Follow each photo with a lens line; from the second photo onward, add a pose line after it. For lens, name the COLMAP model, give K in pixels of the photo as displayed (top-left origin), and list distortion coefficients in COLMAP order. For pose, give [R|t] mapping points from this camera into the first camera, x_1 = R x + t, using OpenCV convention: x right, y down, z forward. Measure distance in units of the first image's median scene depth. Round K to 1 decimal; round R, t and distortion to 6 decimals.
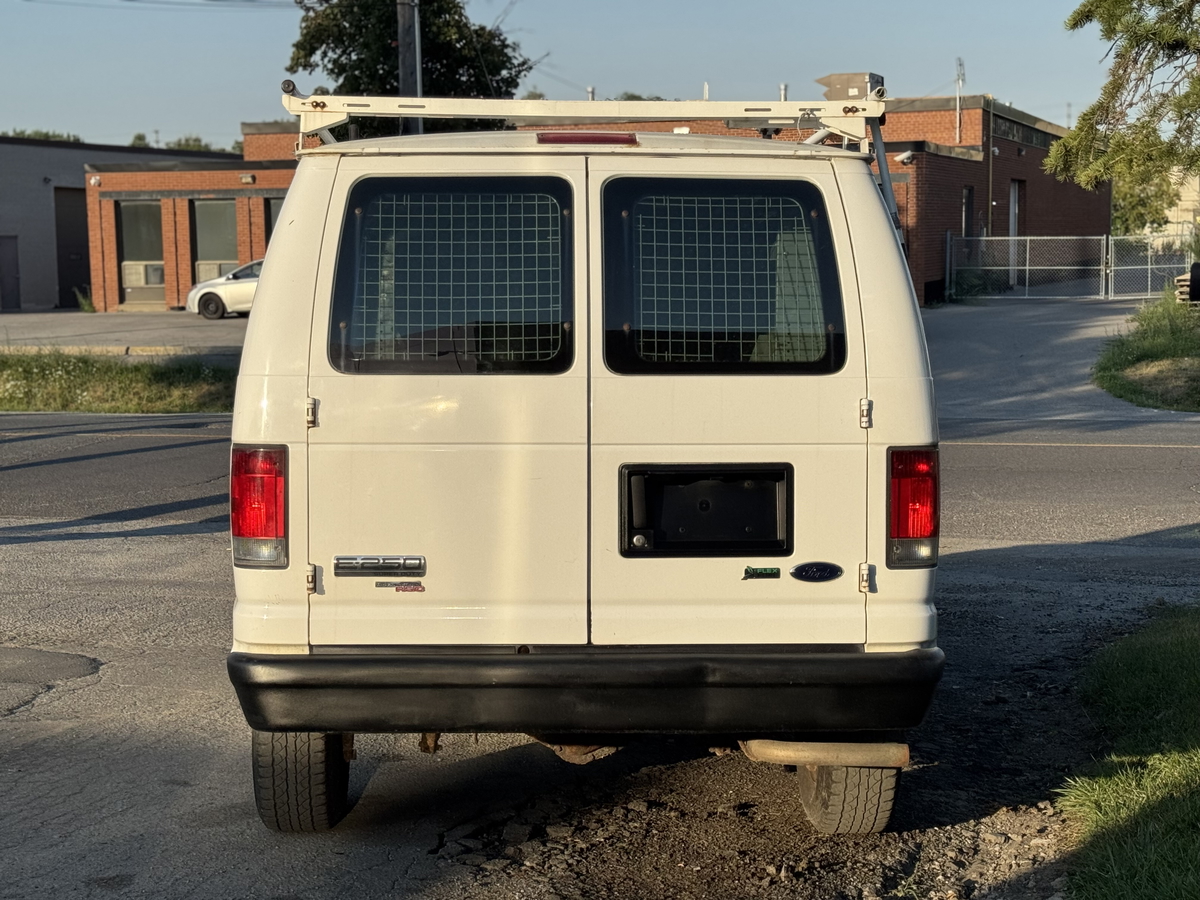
lens RADIAL K [[2076.6, 0, 600.0], [0, 2076.6, 450.0], [0, 0, 1]] dist [0.186941, 0.058518]
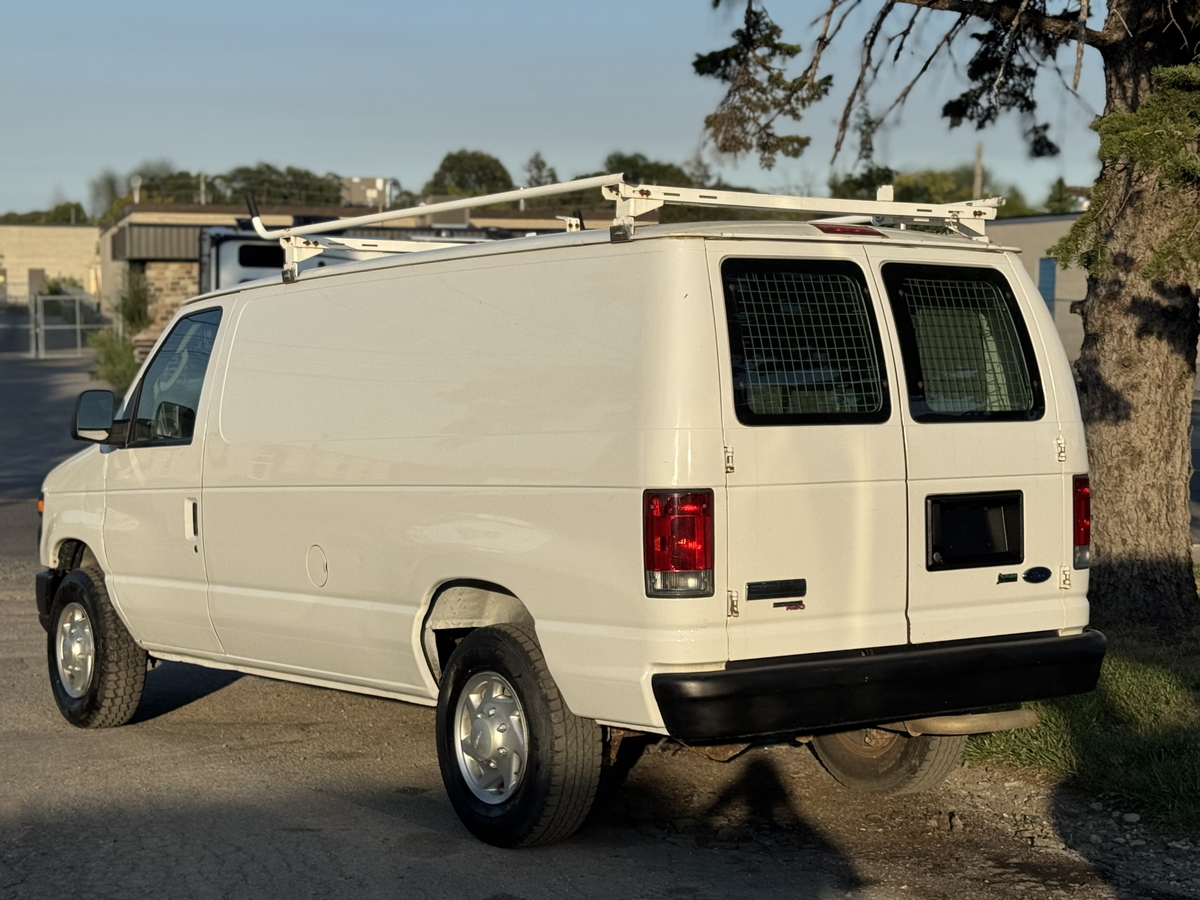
lens RADIAL K [[2076.6, 0, 600.0], [0, 2076.6, 450.0], [0, 0, 1]] dist [0.186941, 0.058518]
pose [[0.833547, -0.022607, 0.551985, -0.827172], [0.037456, 0.999176, -0.015639, -0.007934], [-0.551177, 0.033711, 0.833707, 0.074059]]
